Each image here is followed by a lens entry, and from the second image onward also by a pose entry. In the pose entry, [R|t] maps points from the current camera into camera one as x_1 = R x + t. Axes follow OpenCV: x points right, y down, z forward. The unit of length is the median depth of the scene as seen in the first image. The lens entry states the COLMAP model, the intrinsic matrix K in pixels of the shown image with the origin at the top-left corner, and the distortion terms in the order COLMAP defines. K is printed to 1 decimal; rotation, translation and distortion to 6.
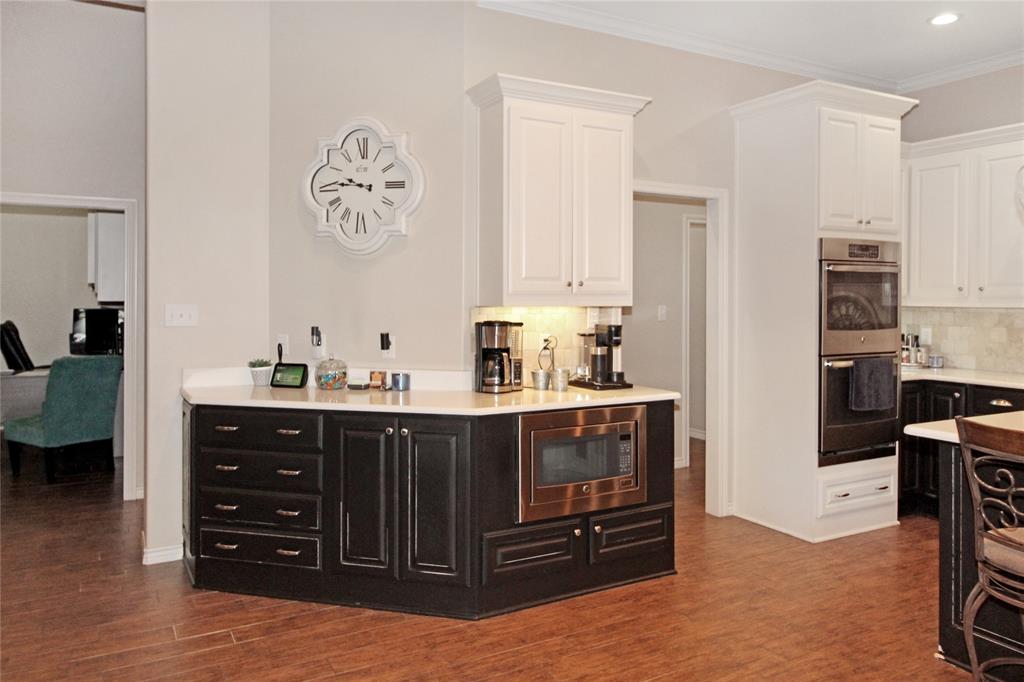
lens RADIAL K [[720.1, 0, 473.7], [0, 720.1, 308.8], [0, 0, 1]] dist [-0.006019, -0.003365]
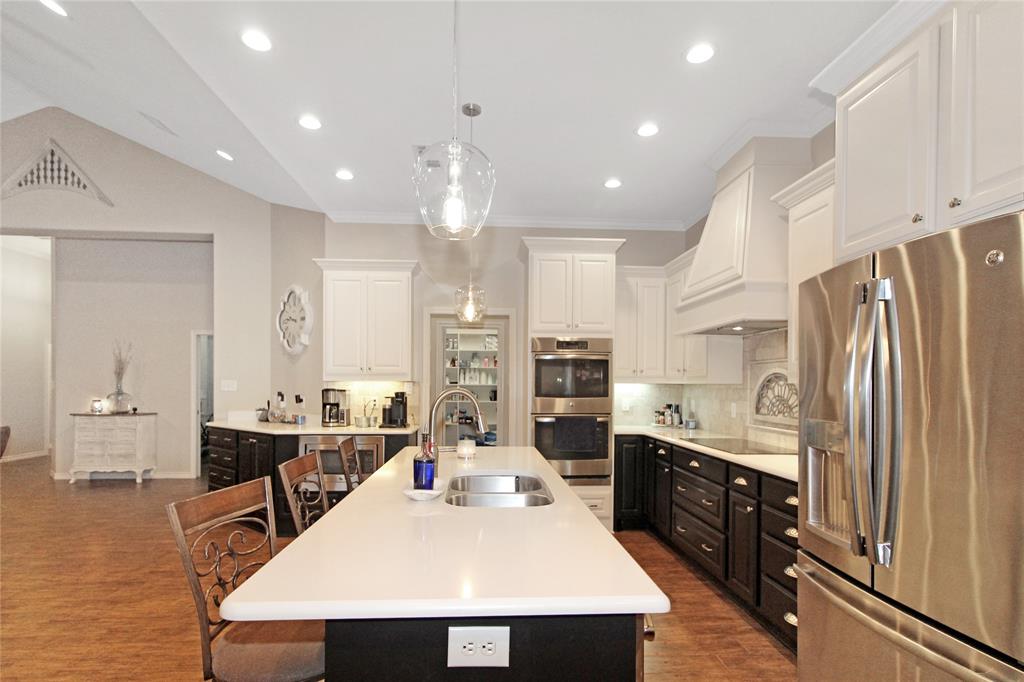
lens RADIAL K [[507.1, 0, 514.0], [0, 507.1, 390.1], [0, 0, 1]] dist [0.000433, 0.000206]
pose [[0.910643, 0.008764, -0.413101, 1.010906], [-0.010094, 0.999949, -0.001037, 0.016563], [0.413070, 0.005114, 0.910685, -0.010541]]
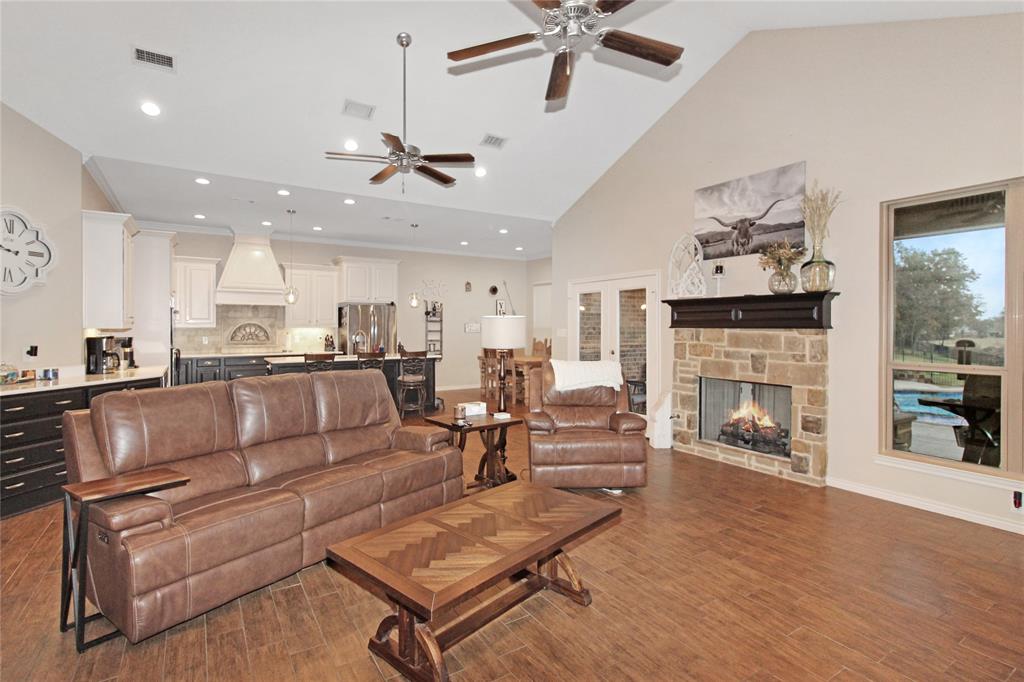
lens RADIAL K [[494.3, 0, 516.5], [0, 494.3, 332.7], [0, 0, 1]] dist [0.000707, 0.000669]
pose [[-0.098295, -0.022121, 0.994911, -1.256044], [0.007161, 0.999711, 0.022935, -0.012274], [-0.995132, 0.009379, -0.098108, 0.029728]]
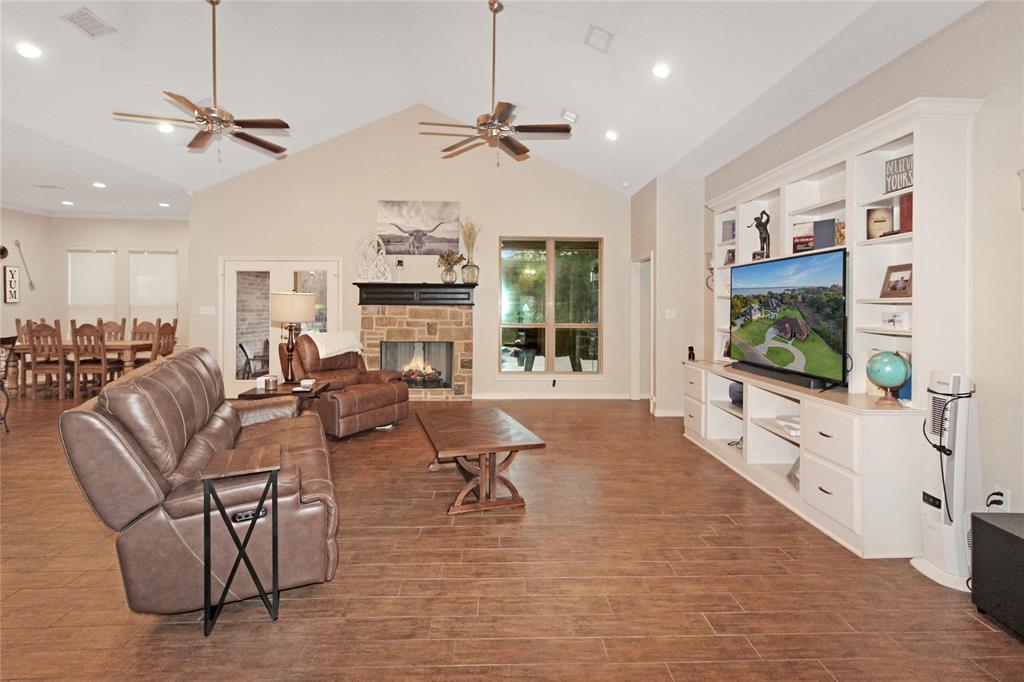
lens RADIAL K [[481.2, 0, 513.2], [0, 481.2, 320.9], [0, 0, 1]] dist [0.012661, 0.000536]
pose [[-0.898333, -0.024037, 0.438658, -1.159006], [-0.006998, 0.999158, 0.040418, -0.007702], [-0.439260, 0.033239, -0.897745, 0.753240]]
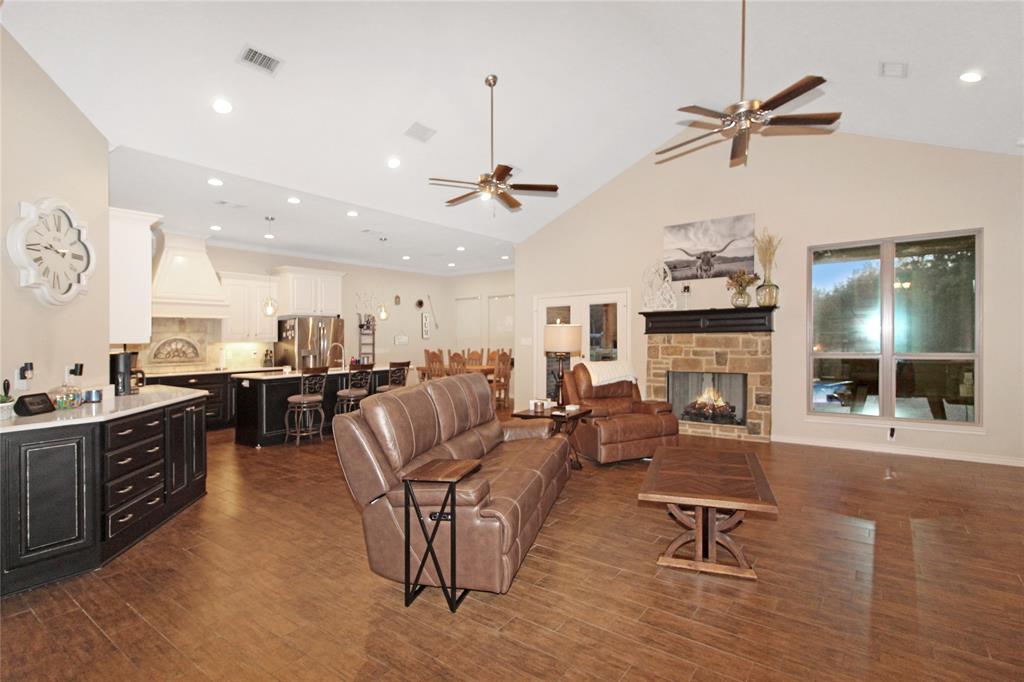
lens RADIAL K [[479.9, 0, 524.4], [0, 479.9, 354.1], [0, 0, 1]] dist [0.001357, 0.000361]
pose [[-0.445150, -0.030152, 0.894948, -1.252827], [0.021736, 0.998775, 0.044462, -0.005959], [-0.895192, 0.039244, -0.443949, 0.601237]]
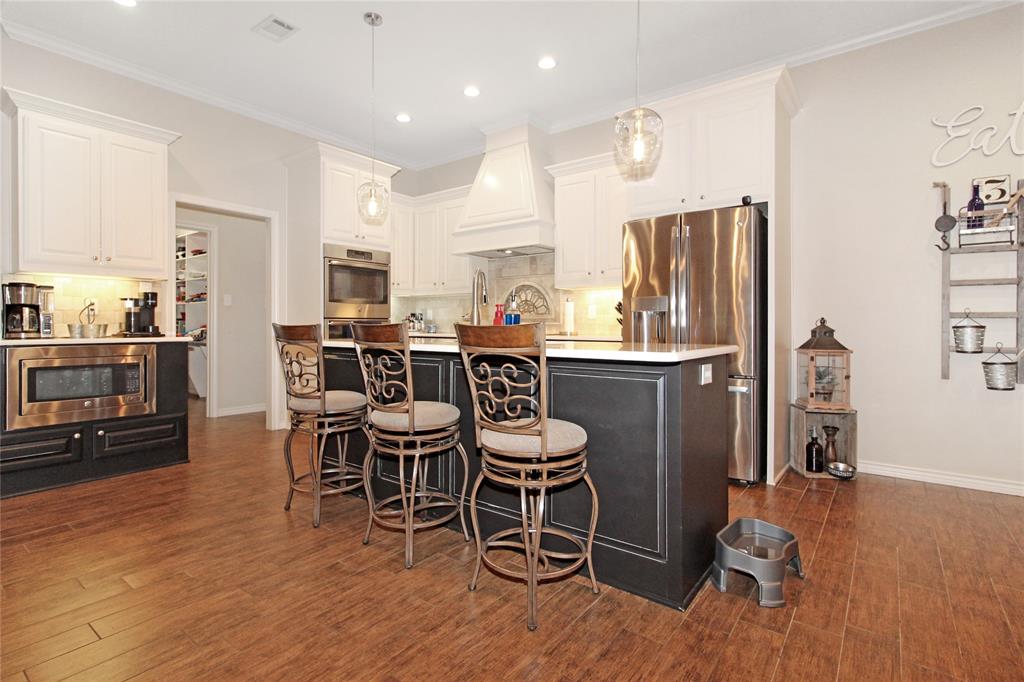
lens RADIAL K [[494.3, 0, 516.5], [0, 494.3, 332.7], [0, 0, 1]] dist [0.000707, 0.000669]
pose [[0.903420, -0.008748, 0.428667, 0.444958], [0.008195, 0.999962, 0.003135, 0.108332], [-0.428678, 0.000681, 0.903457, -0.176771]]
